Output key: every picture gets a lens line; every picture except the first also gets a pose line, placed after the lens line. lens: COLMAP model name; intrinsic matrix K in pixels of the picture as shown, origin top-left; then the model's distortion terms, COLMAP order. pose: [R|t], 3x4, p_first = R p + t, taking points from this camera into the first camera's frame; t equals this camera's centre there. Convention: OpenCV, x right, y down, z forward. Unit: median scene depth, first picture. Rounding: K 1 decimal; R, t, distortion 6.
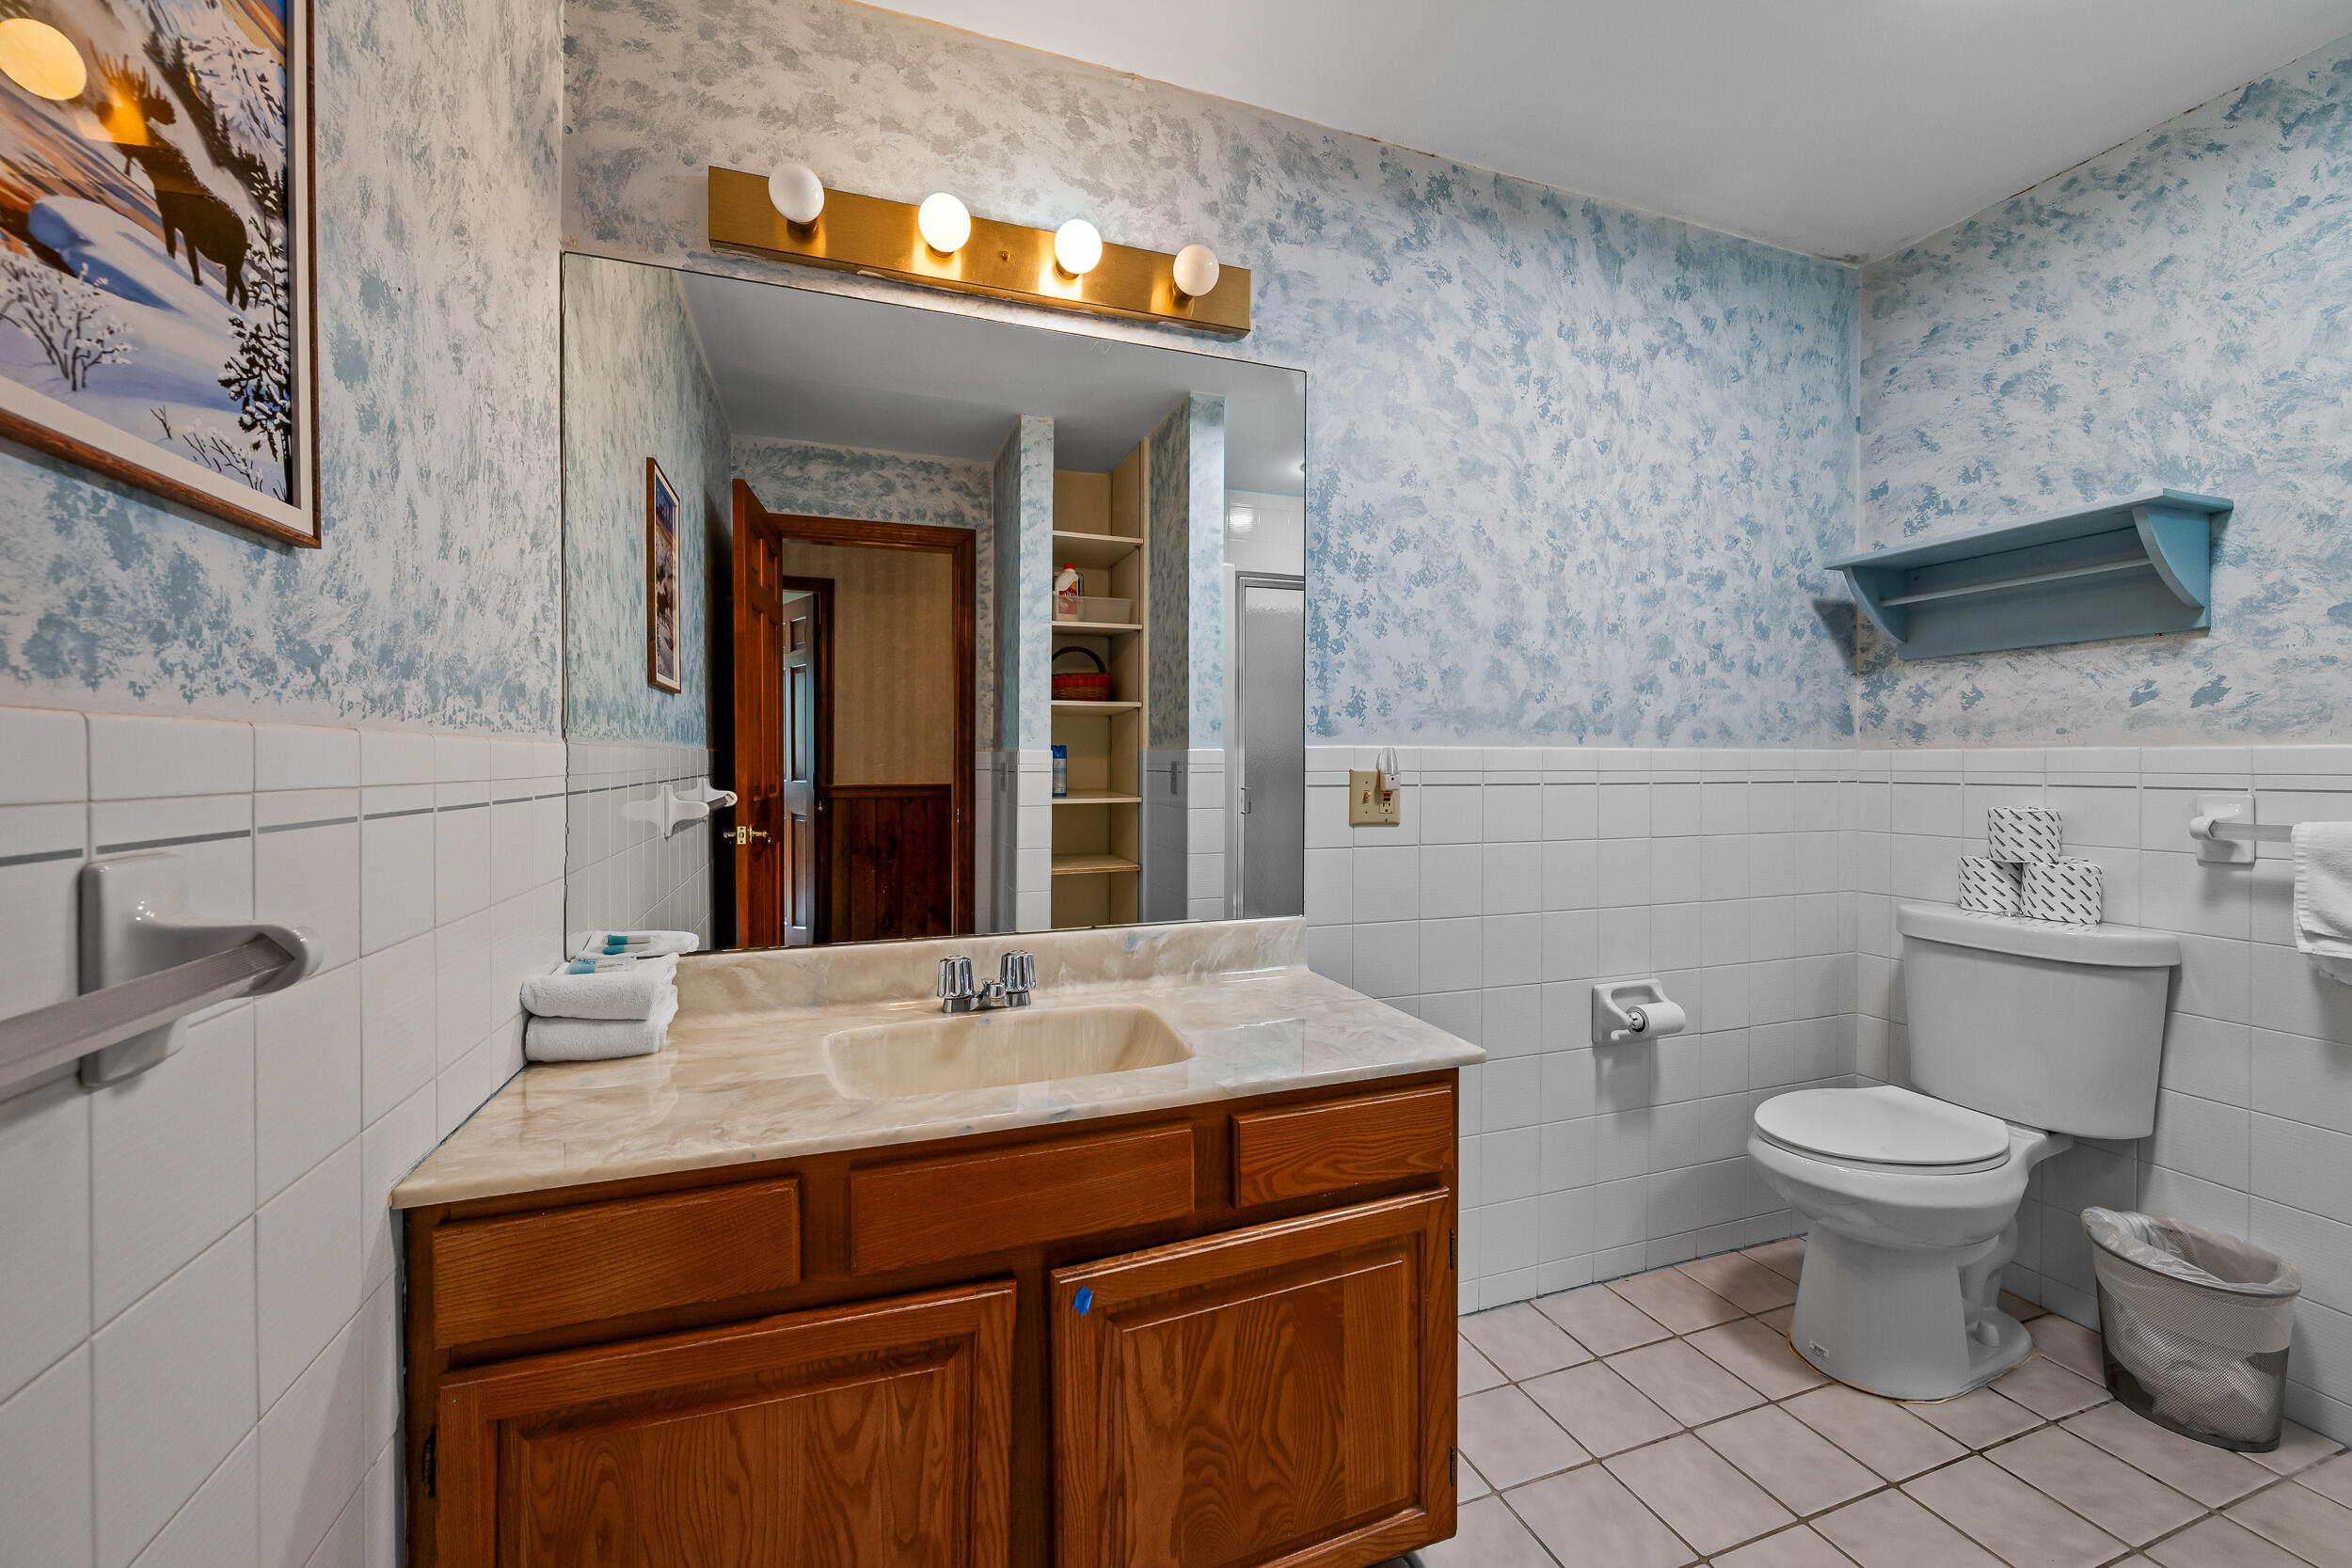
lens RADIAL K [[942.8, 0, 1181.4], [0, 942.8, 772.8], [0, 0, 1]] dist [-0.001805, -0.000258]
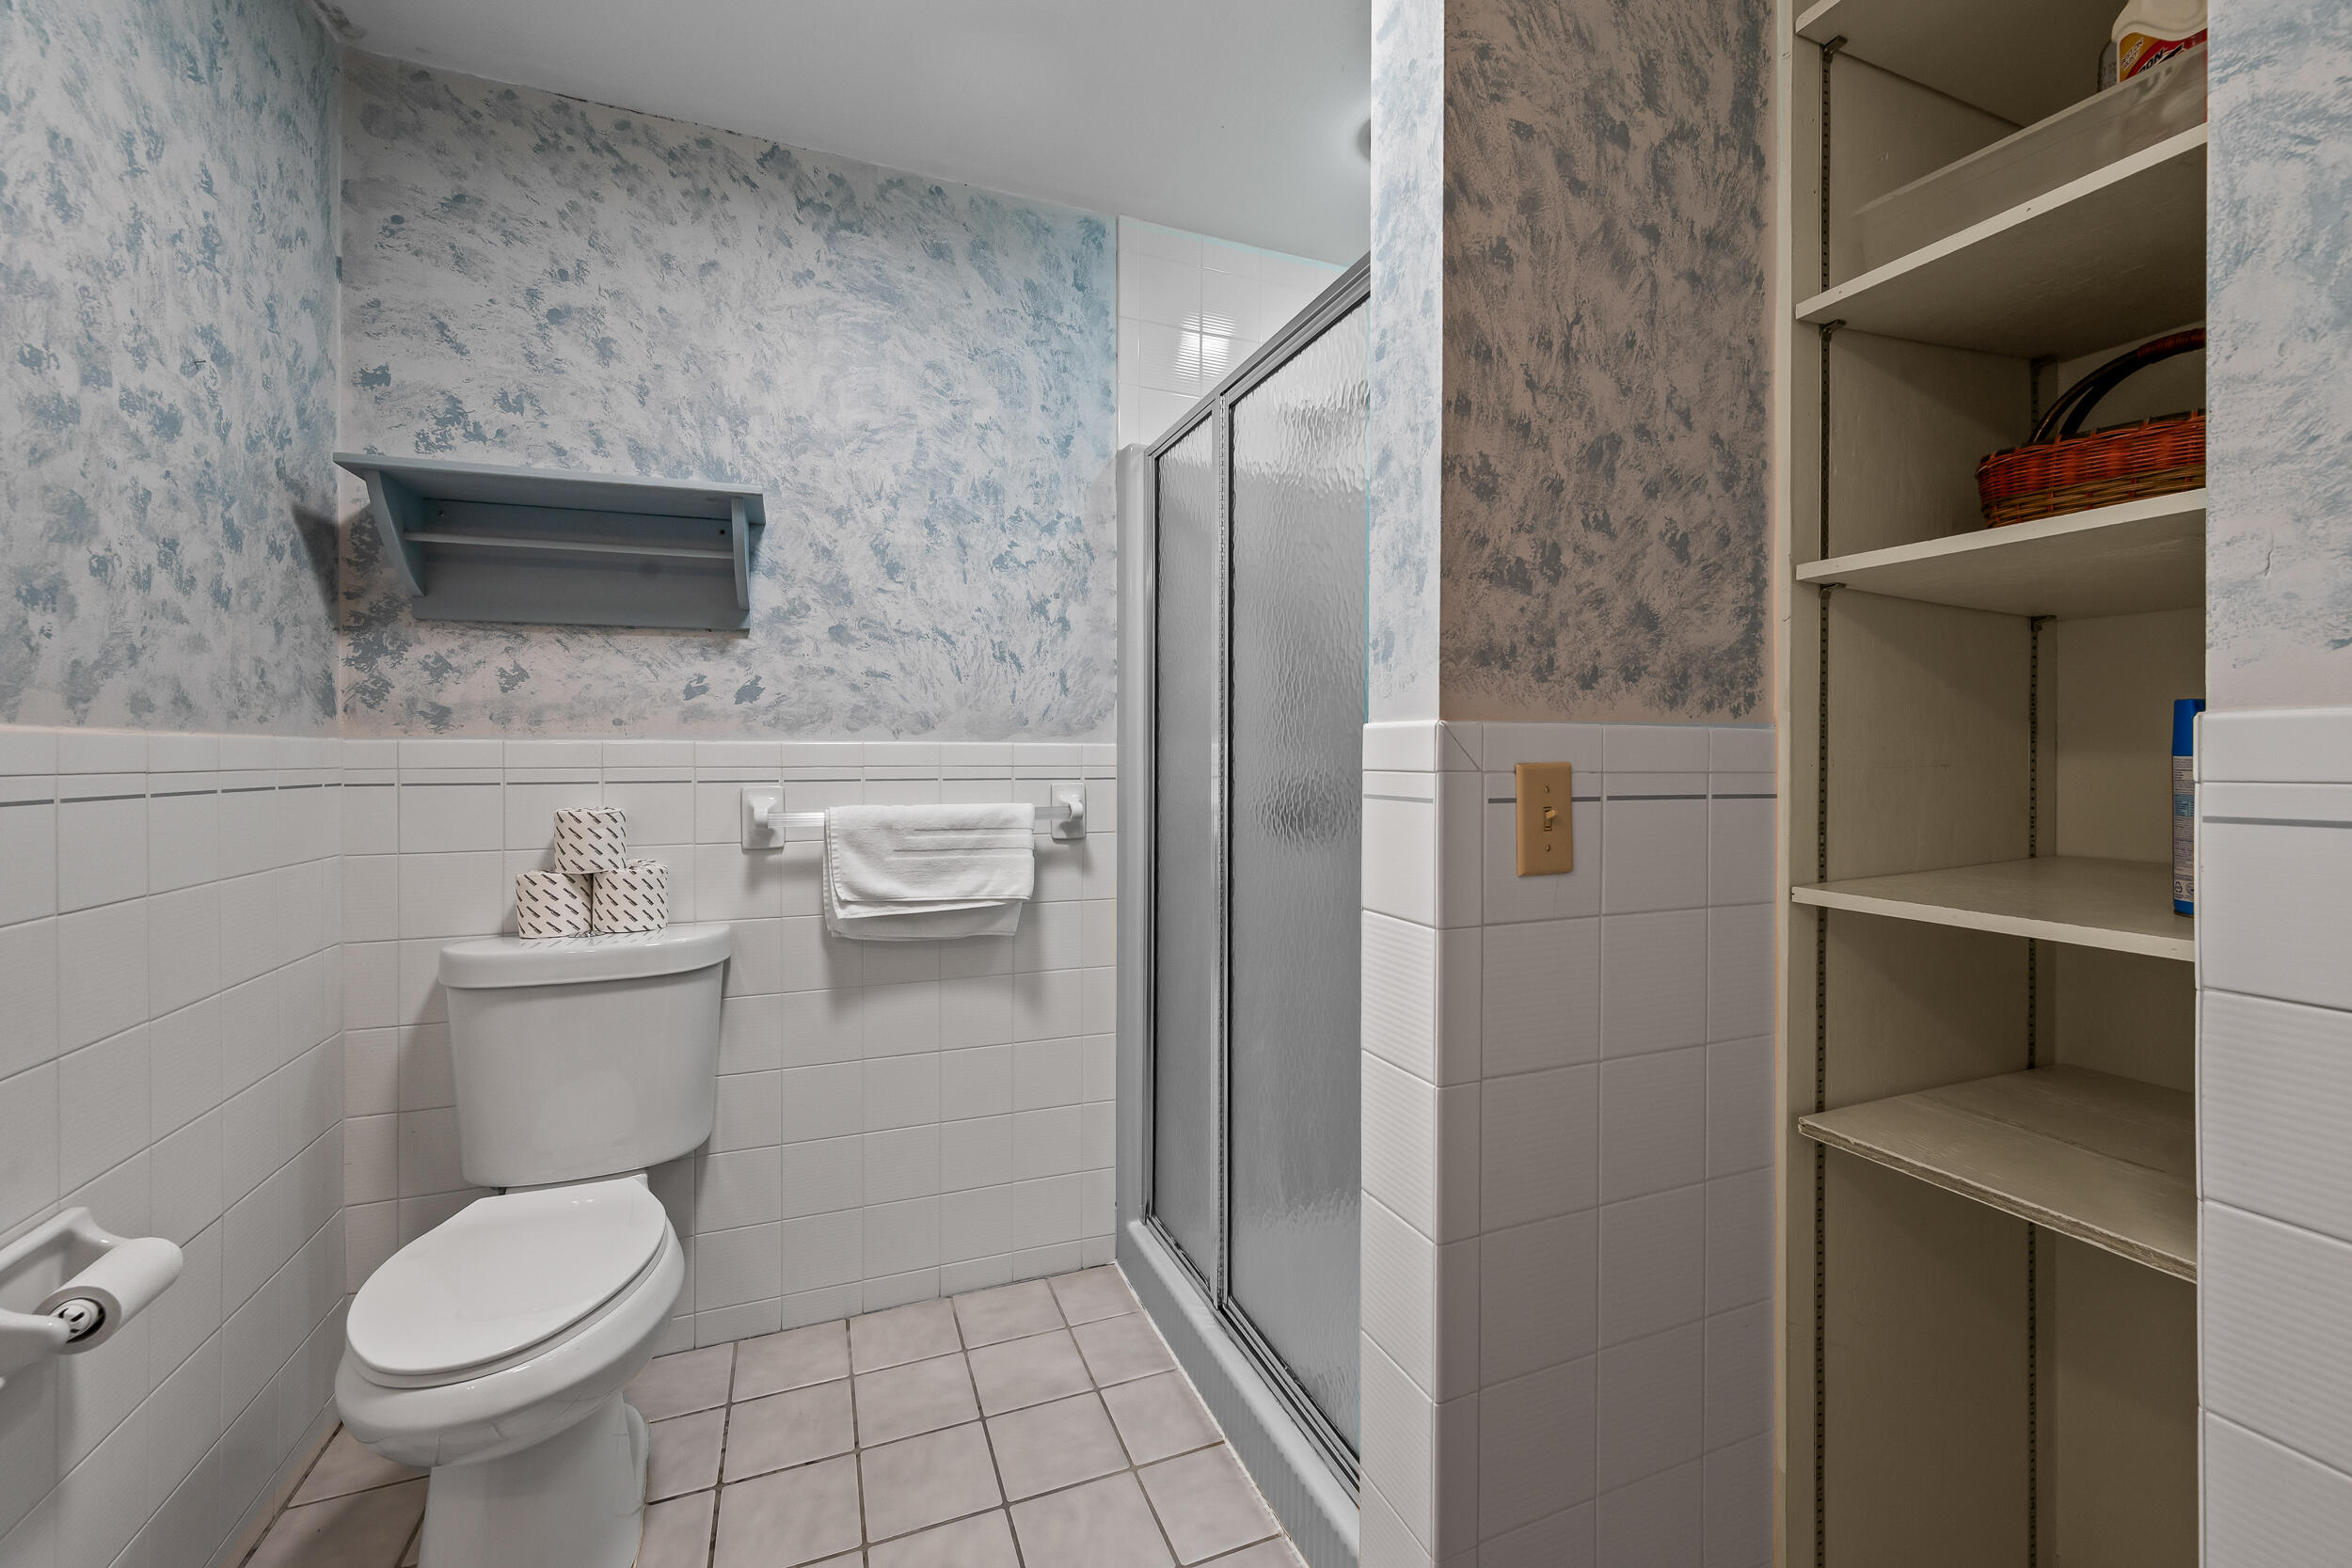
lens RADIAL K [[942.8, 0, 1176.9], [0, 942.8, 759.9], [0, 0, 1]] dist [-0.001805, -0.000258]
pose [[-0.035004, -0.003453, 0.999381, 0.006641], [0.012737, 0.999911, 0.003901, -0.004414], [-0.999306, 0.012866, -0.034957, 0.476512]]
